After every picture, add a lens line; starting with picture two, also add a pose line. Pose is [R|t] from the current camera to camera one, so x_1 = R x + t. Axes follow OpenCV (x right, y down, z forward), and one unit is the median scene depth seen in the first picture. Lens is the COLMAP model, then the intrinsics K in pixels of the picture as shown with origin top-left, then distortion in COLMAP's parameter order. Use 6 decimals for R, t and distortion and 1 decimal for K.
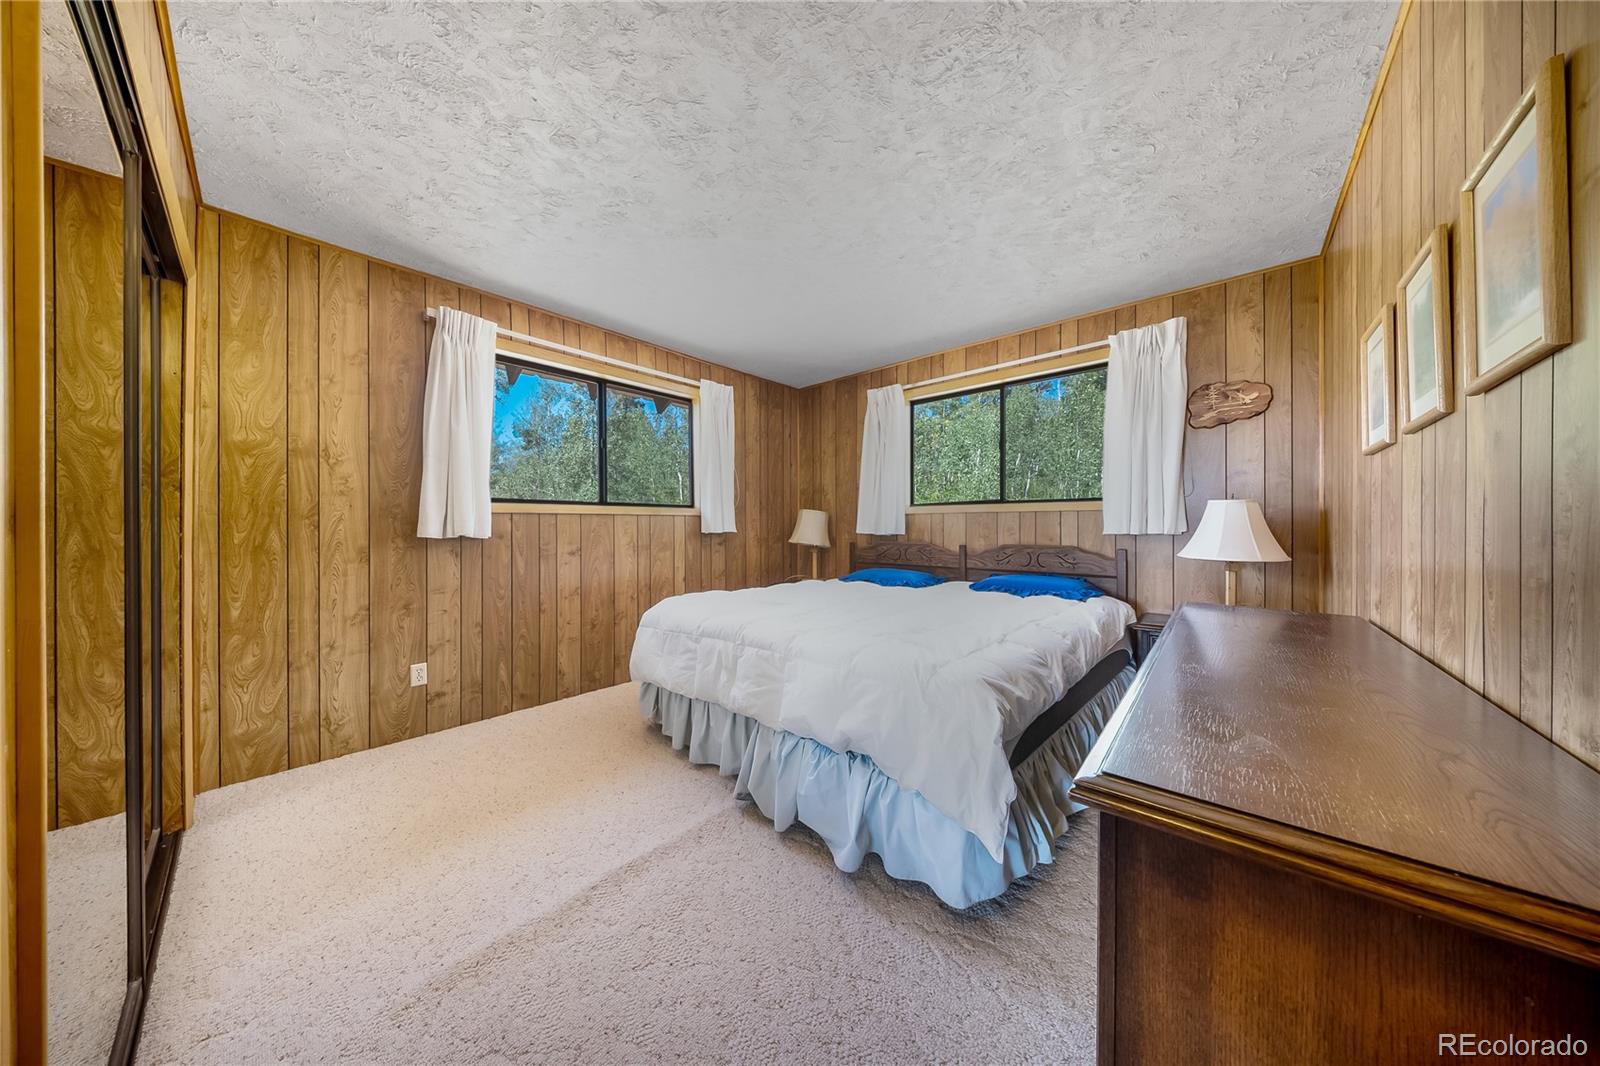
lens RADIAL K [[481.0, 0, 801.6], [0, 481.0, 525.6], [0, 0, 1]] dist [-0.005674, -0.000697]
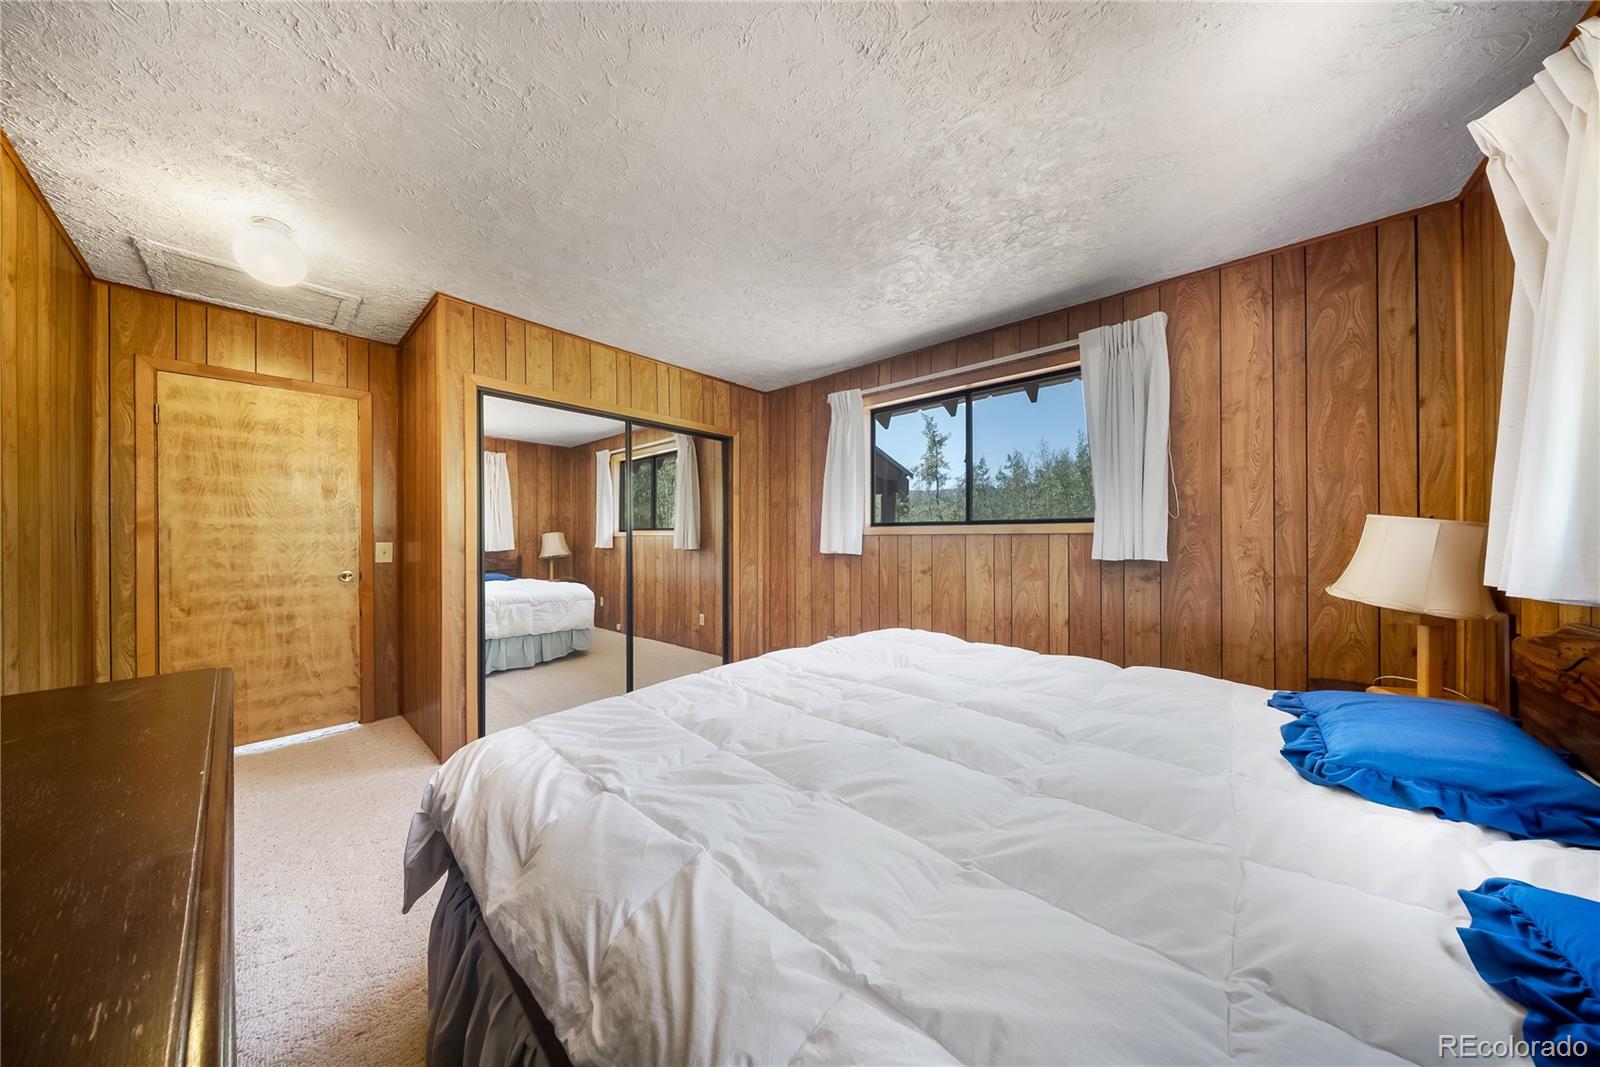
lens RADIAL K [[481.0, 0, 801.3], [0, 481.0, 536.3], [0, 0, 1]] dist [-0.005674, -0.000697]
pose [[0.015632, -0.004888, -0.999866, 0.569028], [-0.006591, 0.999966, -0.004991, -0.013057], [0.999856, 0.006668, 0.015599, 0.711782]]
